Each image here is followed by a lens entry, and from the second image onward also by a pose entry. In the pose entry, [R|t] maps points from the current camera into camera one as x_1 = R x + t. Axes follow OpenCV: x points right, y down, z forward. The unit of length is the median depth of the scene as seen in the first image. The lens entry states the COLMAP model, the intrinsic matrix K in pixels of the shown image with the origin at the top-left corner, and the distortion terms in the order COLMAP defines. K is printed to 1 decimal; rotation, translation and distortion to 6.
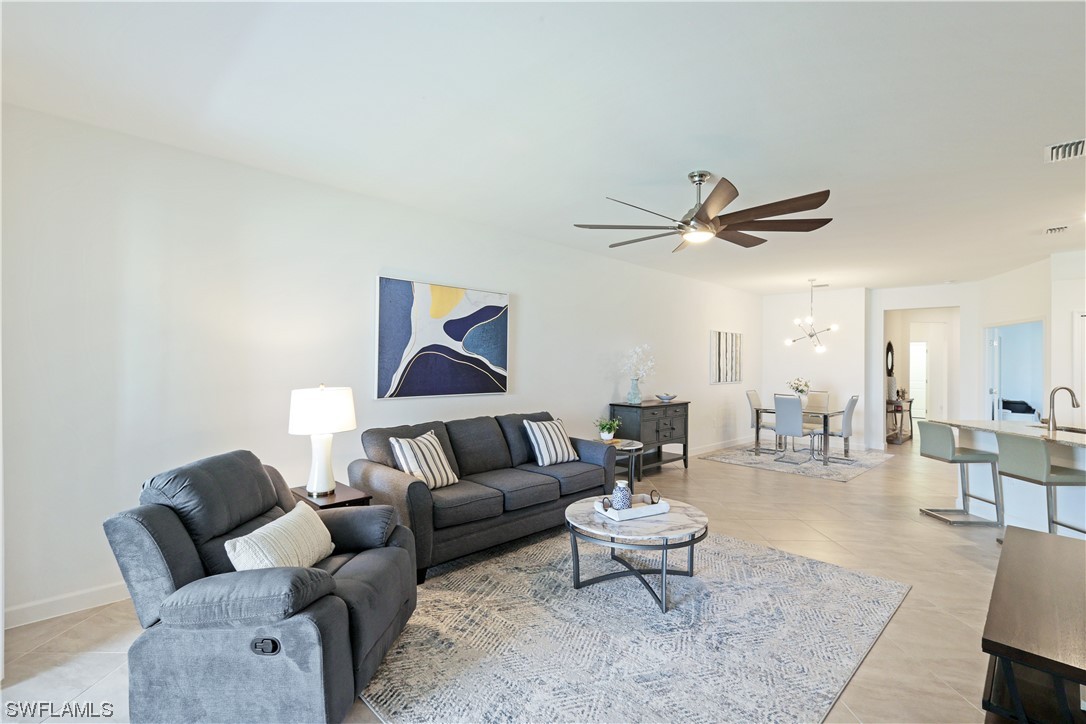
lens RADIAL K [[499.4, 0, 549.5], [0, 499.4, 362.0], [0, 0, 1]] dist [0.002099, 0.000907]
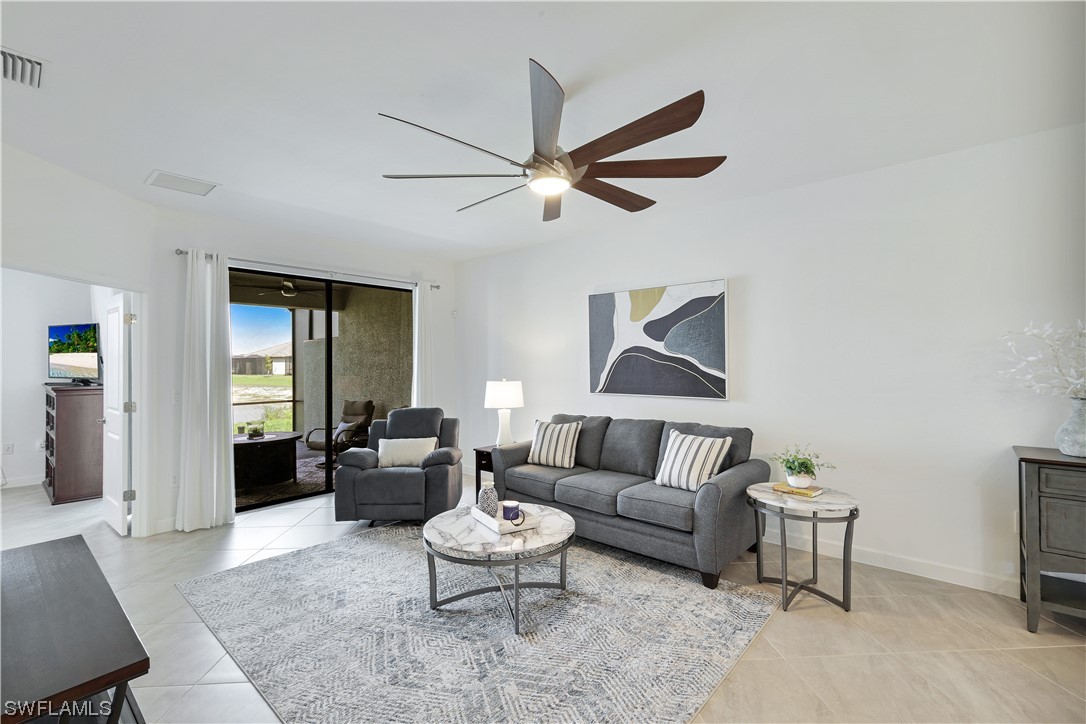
lens RADIAL K [[489.6, 0, 550.3], [0, 489.6, 355.5], [0, 0, 1]] dist [0.004253, -0.000244]
pose [[0.061533, -0.023584, -0.997826, 0.739789], [0.008937, 0.999694, -0.023077, 0.006210], [0.998065, -0.007498, 0.061724, 0.697919]]
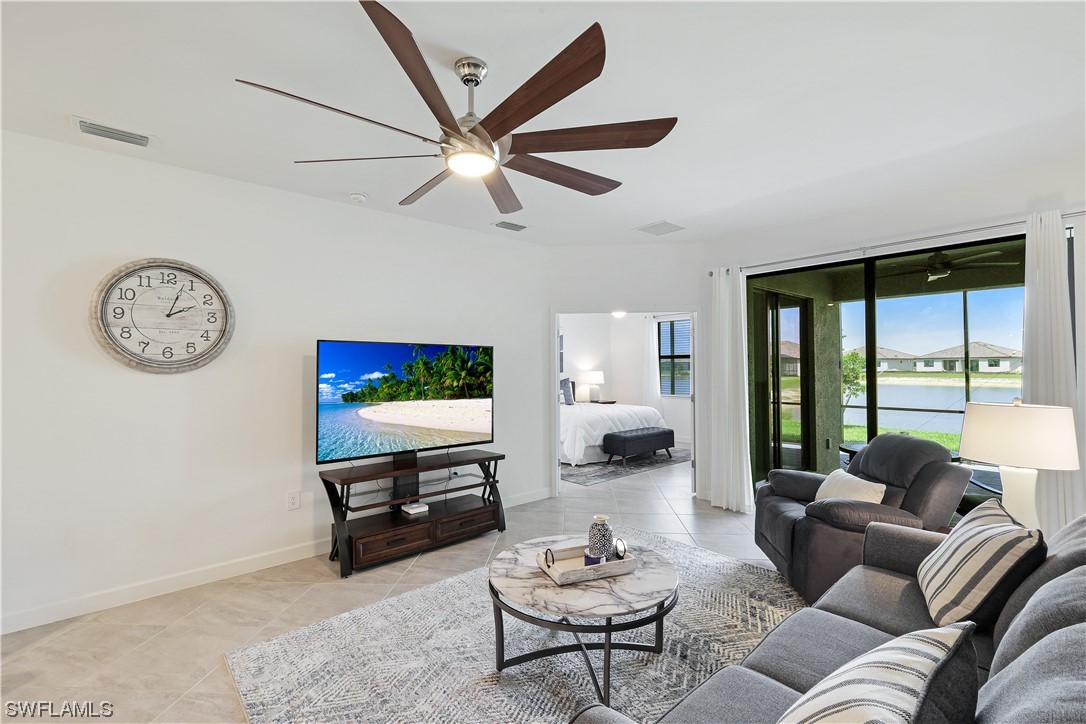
lens RADIAL K [[489.6, 0, 536.9], [0, 489.6, 356.4], [0, 0, 1]] dist [0.004253, -0.000244]
pose [[-0.997067, 0.006429, 0.076269, 0.120443], [0.003977, 0.999472, -0.032249, 0.006897], [-0.076436, -0.031852, -0.996566, 1.174735]]
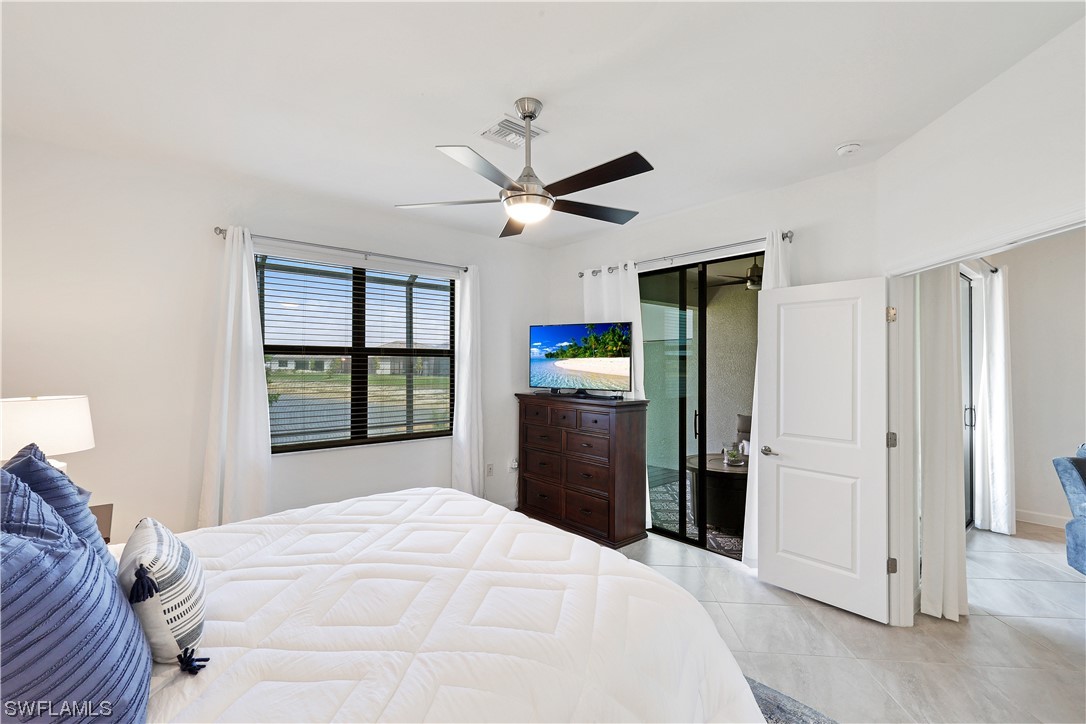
lens RADIAL K [[489.6, 0, 538.6], [0, 489.6, 354.0], [0, 0, 1]] dist [0.004253, -0.000244]
pose [[-0.082193, -0.023118, -0.996348, 0.481537], [0.003594, 0.999718, -0.023493, -0.022703], [0.996610, -0.005512, -0.082086, -0.340456]]
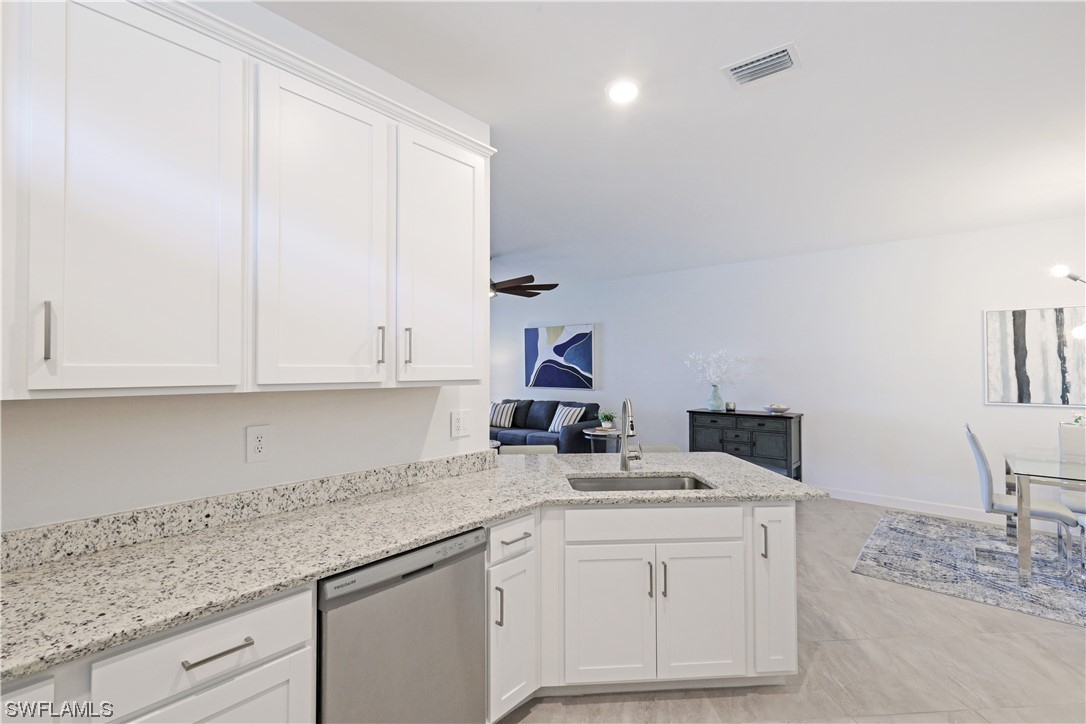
lens RADIAL K [[489.6, 0, 554.1], [0, 489.6, 360.2], [0, 0, 1]] dist [0.004253, -0.000244]
pose [[0.090512, -0.026521, -0.995542, 1.453679], [0.002701, 0.999648, -0.026385, 0.013469], [0.995892, -0.000301, 0.090552, 0.790315]]
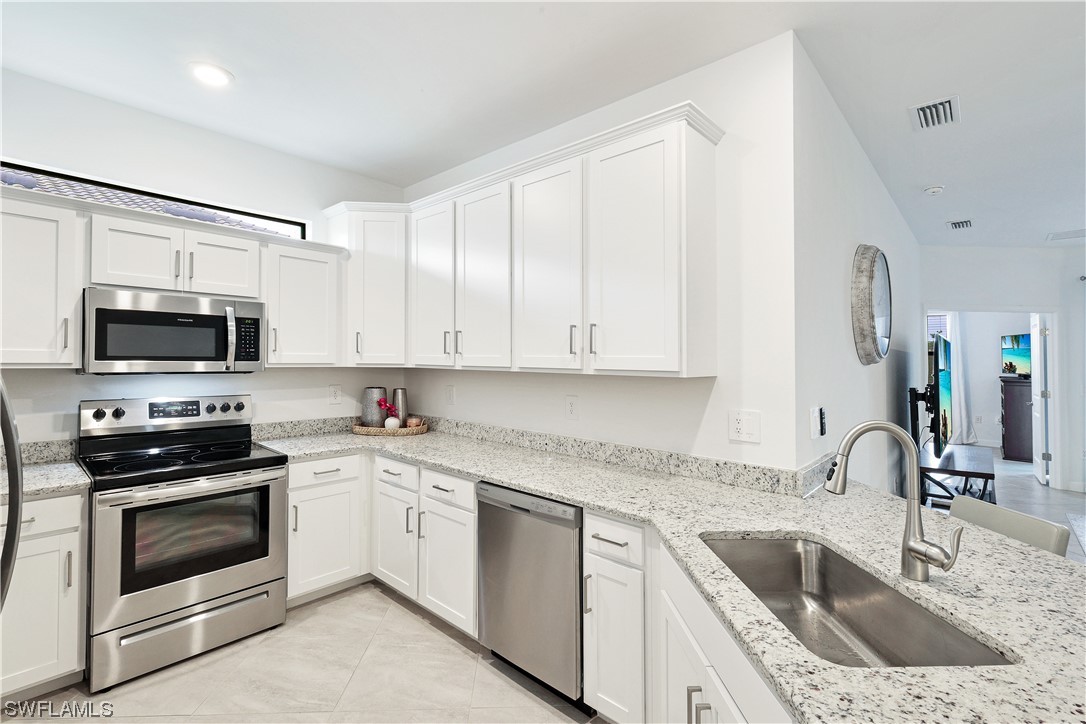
lens RADIAL K [[489.6, 0, 547.7], [0, 489.6, 361.3], [0, 0, 1]] dist [0.004253, -0.000244]
pose [[-0.998845, -0.019832, -0.043775, 1.112431], [-0.019807, 0.999803, -0.001005, 0.013684], [0.043786, -0.000137, -0.999041, 1.169248]]
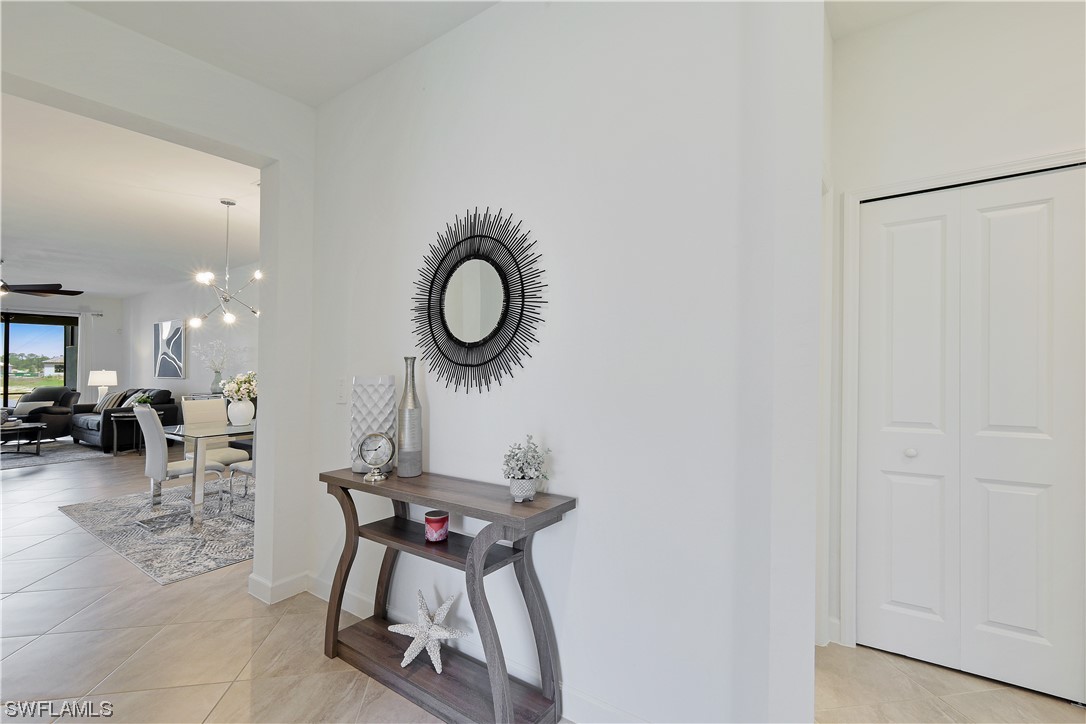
lens RADIAL K [[489.6, 0, 541.4], [0, 489.6, 354.3], [0, 0, 1]] dist [0.004253, -0.000244]
pose [[0.153591, -0.036340, -0.987466, 1.827119], [0.010592, 0.999327, -0.035129, 0.055879], [0.988078, -0.005064, 0.153873, 2.044227]]
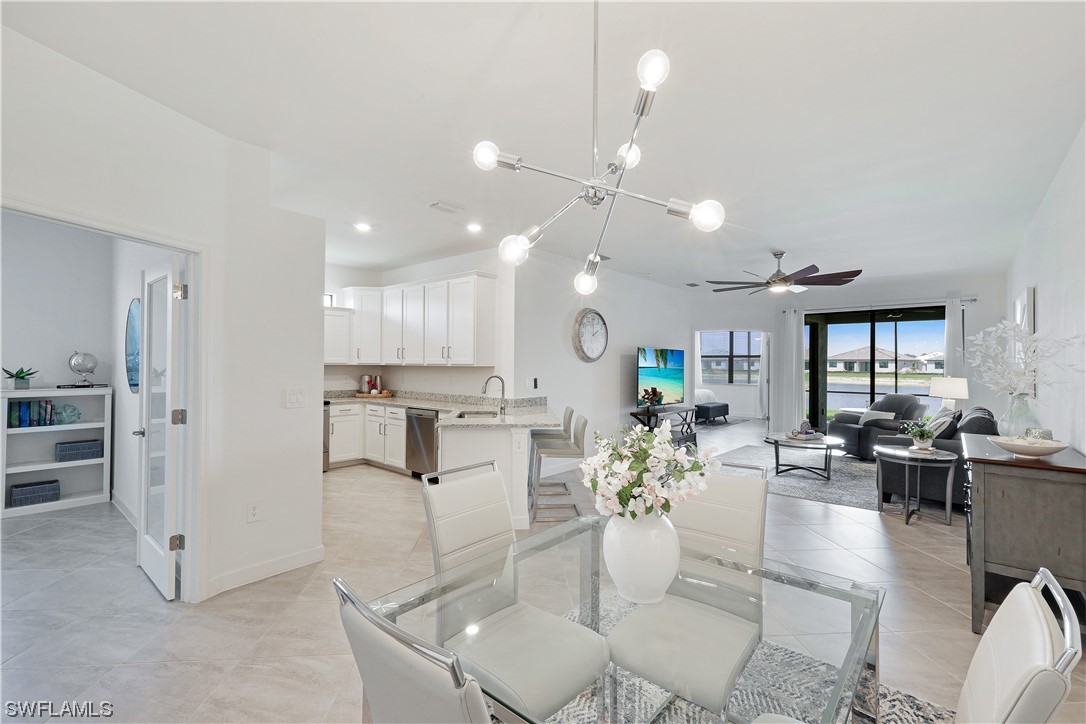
lens RADIAL K [[489.6, 0, 537.5], [0, 489.6, 357.0], [0, 0, 1]] dist [0.004253, -0.000244]
pose [[-0.998653, -0.016720, -0.049109, 0.885984], [-0.015846, 0.999710, -0.018130, 0.021204], [0.049398, -0.017328, -0.998629, 1.956343]]
